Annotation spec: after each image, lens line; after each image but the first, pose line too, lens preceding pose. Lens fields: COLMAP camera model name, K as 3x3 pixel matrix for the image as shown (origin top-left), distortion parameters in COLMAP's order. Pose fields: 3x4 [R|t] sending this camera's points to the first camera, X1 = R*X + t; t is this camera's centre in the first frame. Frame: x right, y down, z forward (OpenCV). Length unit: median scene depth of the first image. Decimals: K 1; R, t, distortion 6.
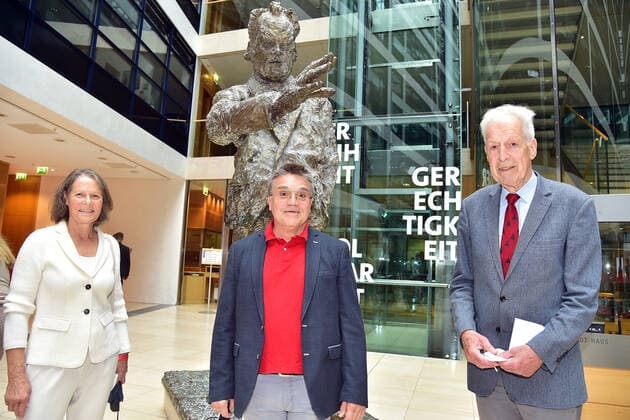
lens RADIAL K [[400.9, 0, 315.0], [0, 400.9, 210.0], [0, 0, 1]] dist [-0.144683, 0.056809]
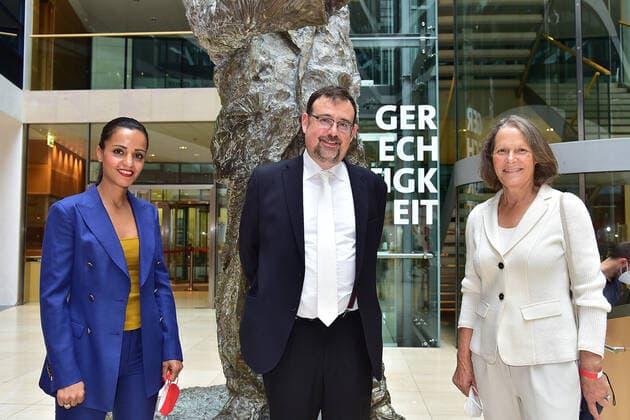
lens RADIAL K [[516.0, 0, 315.0], [0, 516.0, 210.0], [0, 0, 1]] dist [-0.147143, 0.141478]
pose [[0.967898, -0.030229, 0.249519, -0.124278], [0.009309, 0.996372, 0.084599, 0.009769], [-0.251171, -0.079561, 0.964668, 0.062653]]
